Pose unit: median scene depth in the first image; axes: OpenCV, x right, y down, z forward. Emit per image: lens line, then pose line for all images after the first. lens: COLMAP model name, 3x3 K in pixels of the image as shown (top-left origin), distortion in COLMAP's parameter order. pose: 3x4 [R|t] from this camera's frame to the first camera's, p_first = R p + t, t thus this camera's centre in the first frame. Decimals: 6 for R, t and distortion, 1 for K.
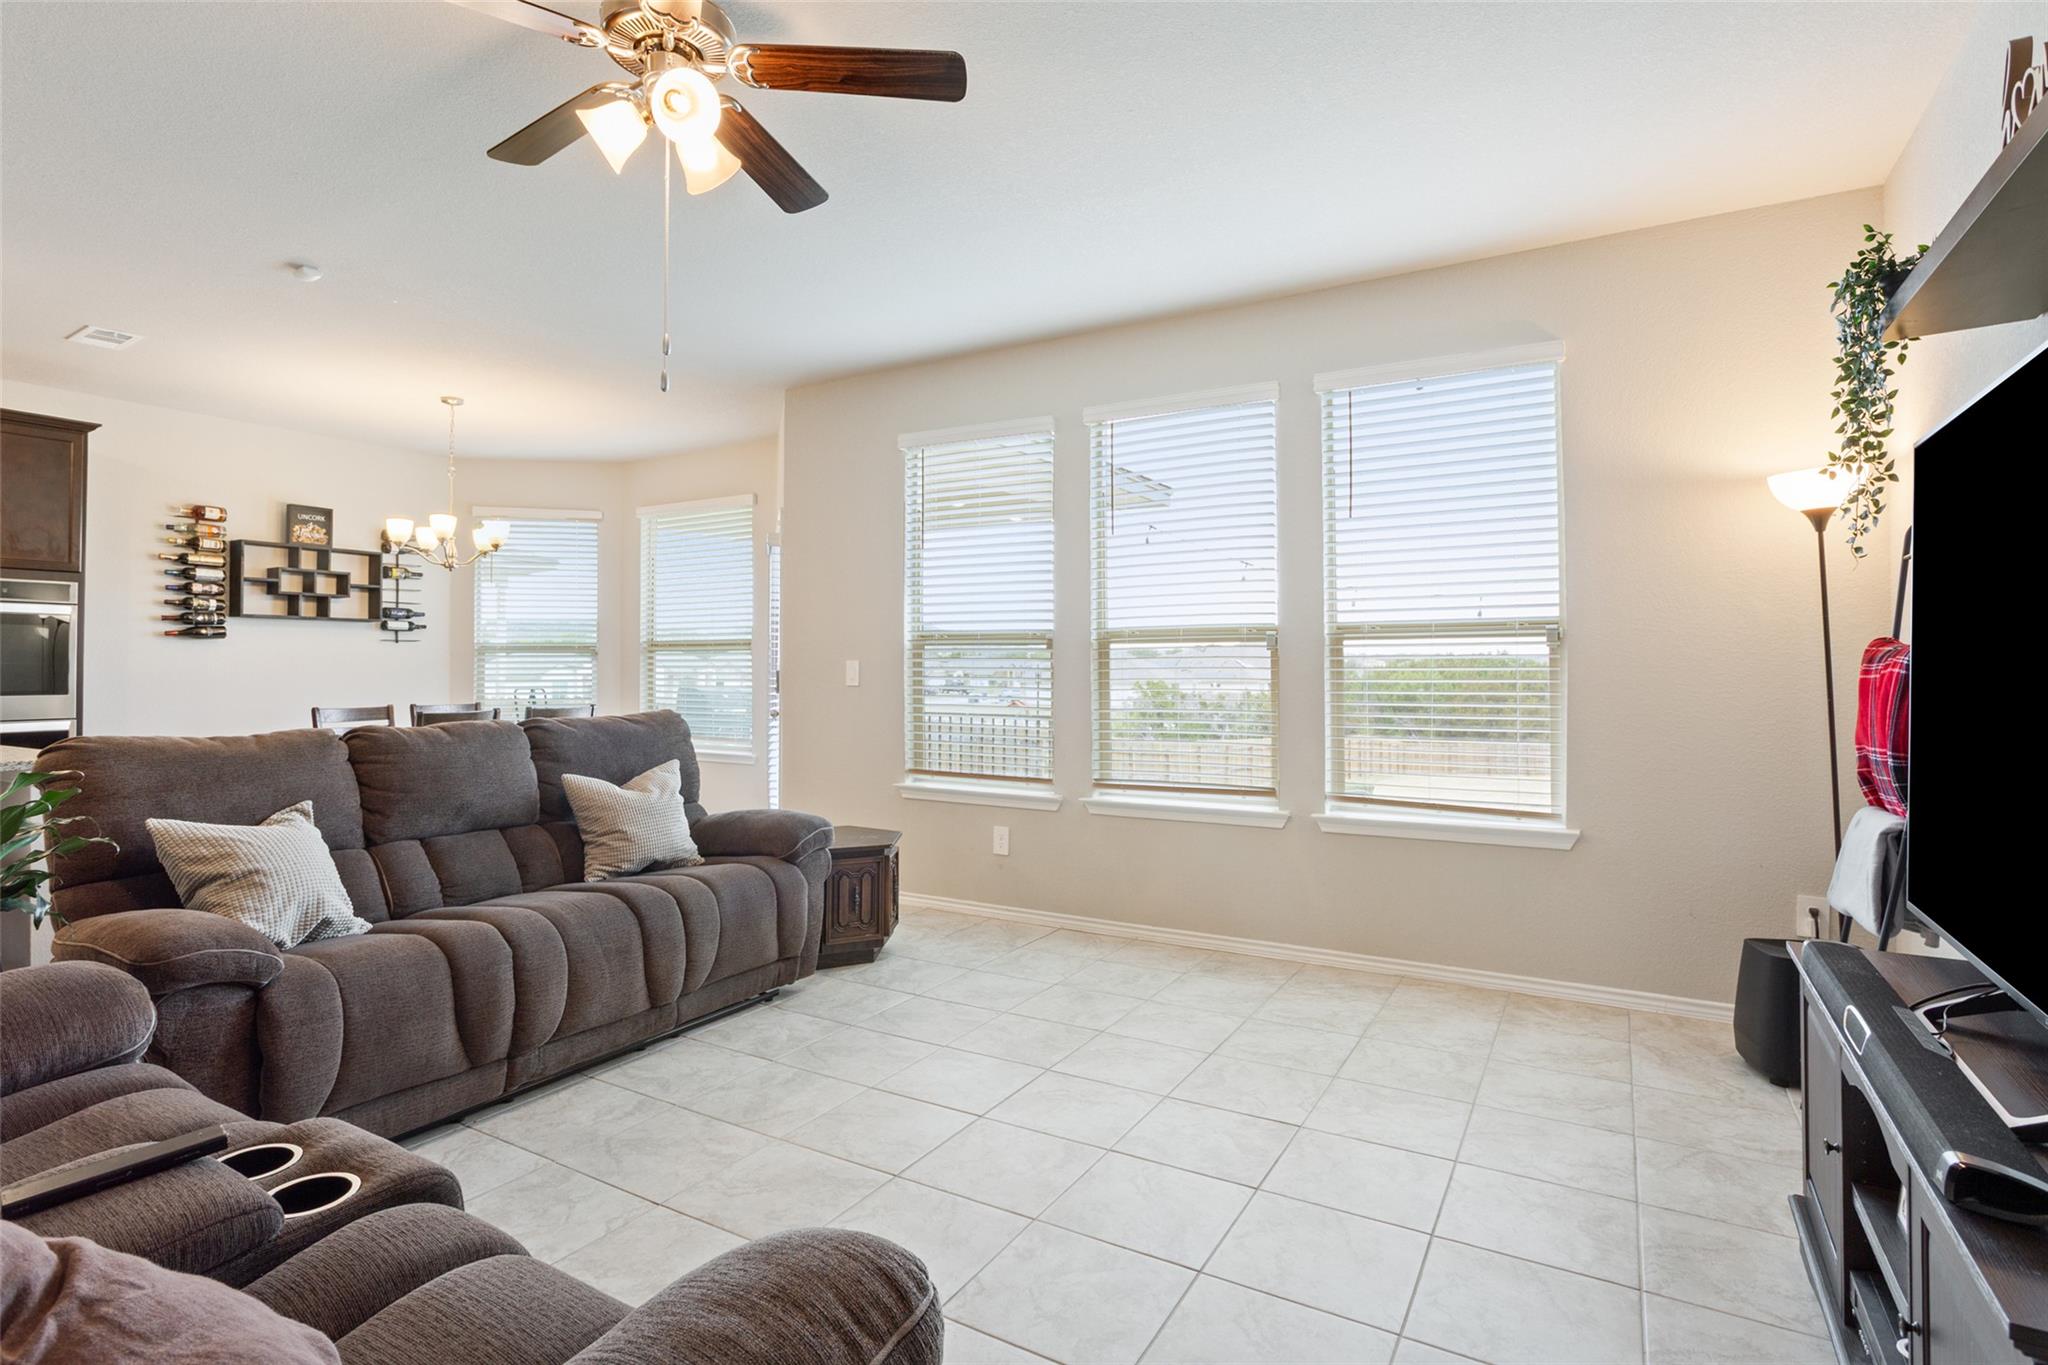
lens RADIAL K [[1018.8, 0, 981.9], [0, 1018.8, 650.8], [0, 0, 1]] dist [-0.016941, 0.005629]
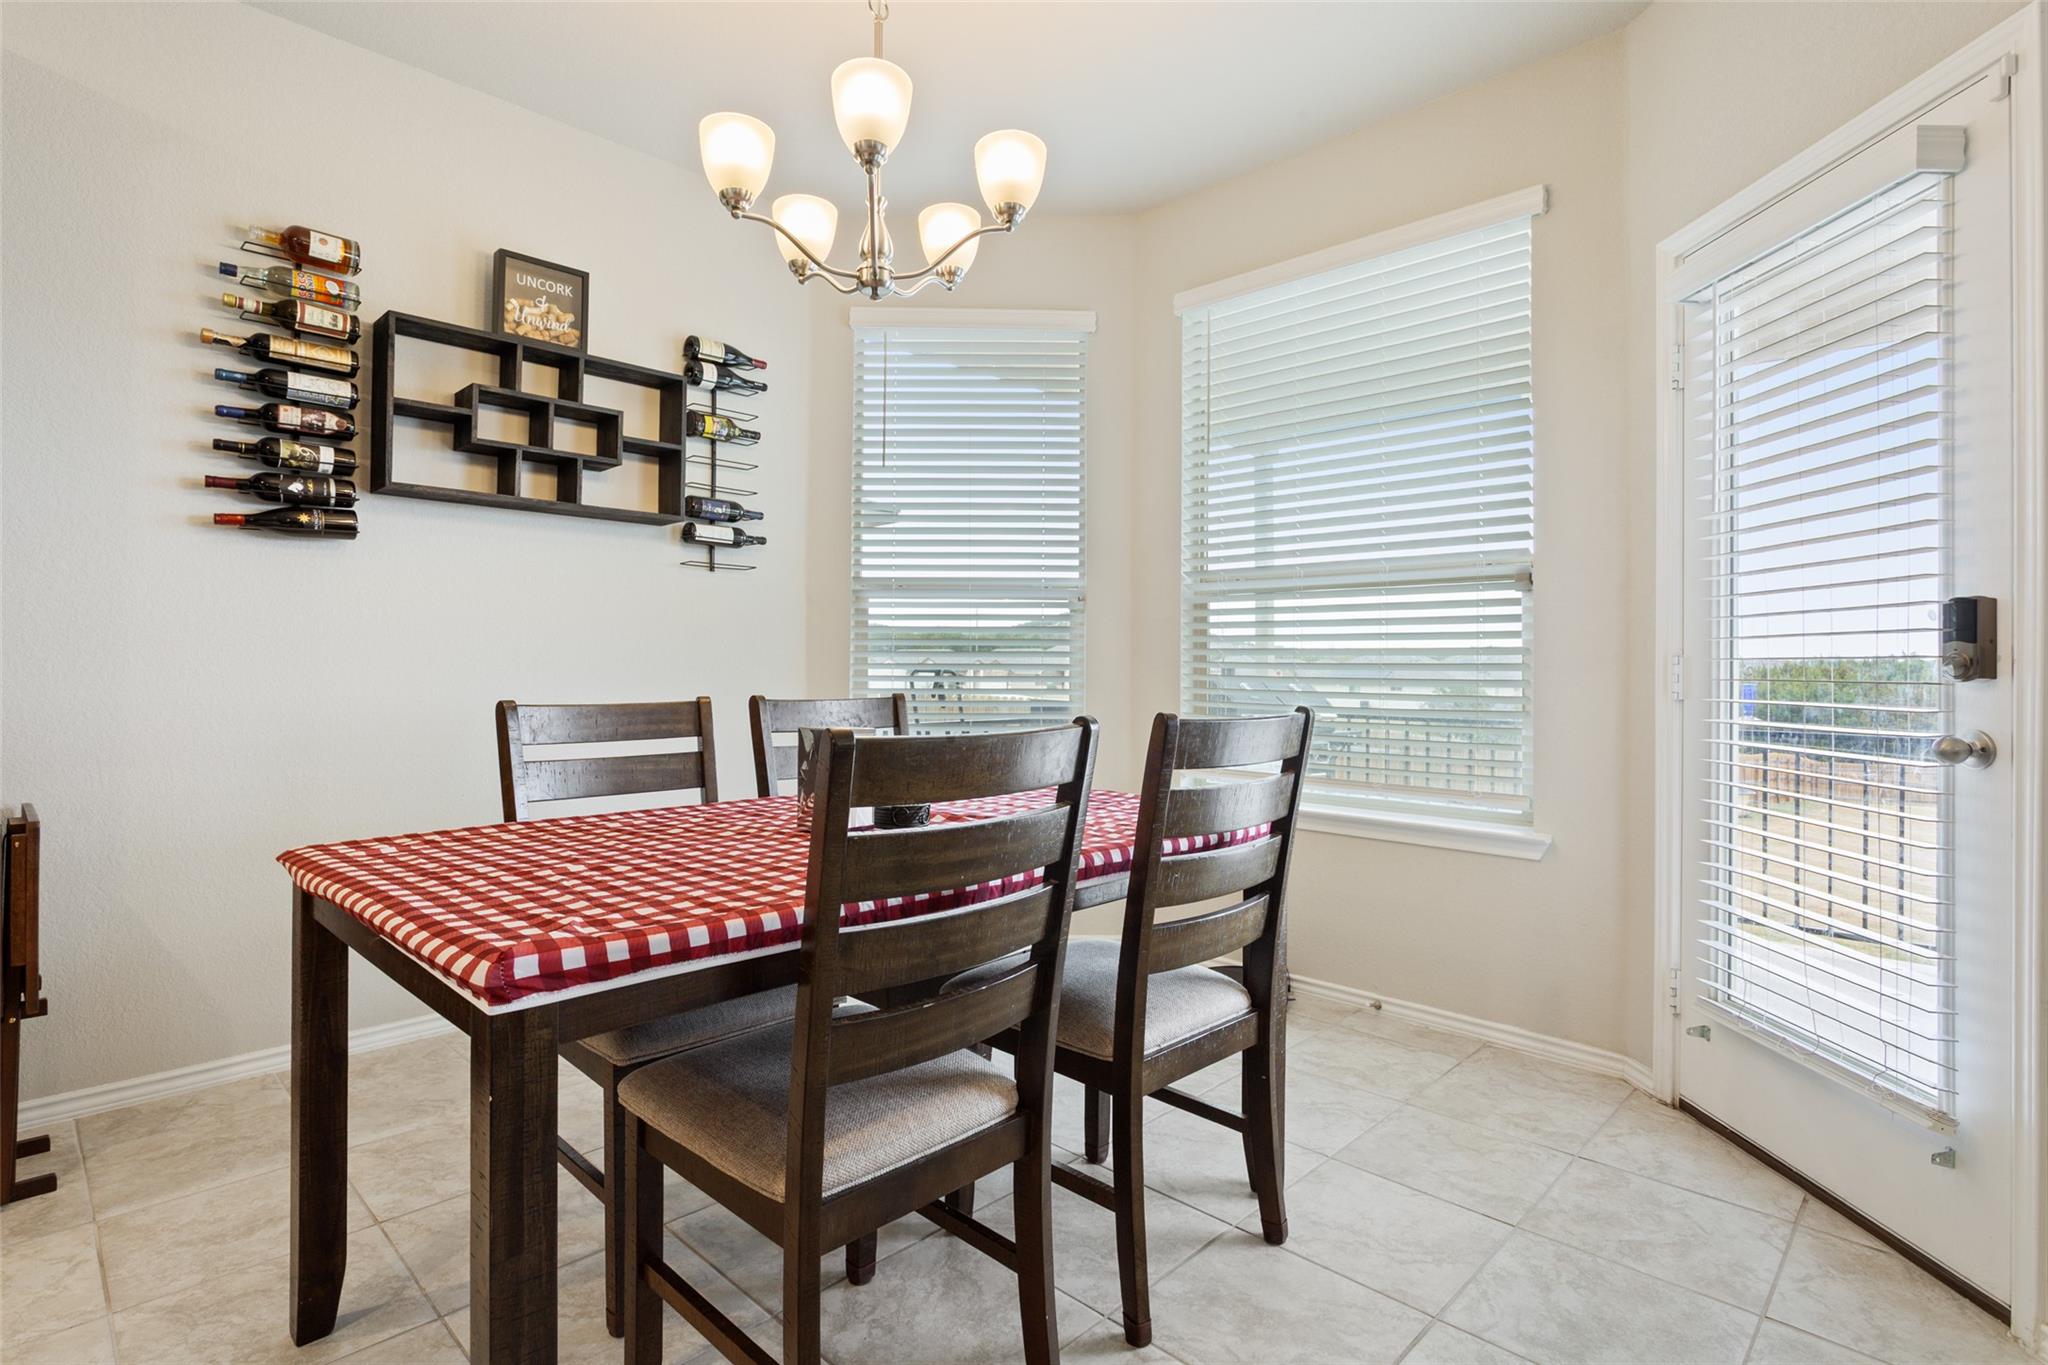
lens RADIAL K [[1018.8, 0, 1057.2], [0, 1018.8, 655.2], [0, 0, 1]] dist [-0.016941, 0.005629]
pose [[0.983341, 0.011309, -0.181420, -0.374173], [-0.010418, 0.999929, 0.005863, 0.033154], [0.181474, -0.003875, 0.983388, 0.632856]]
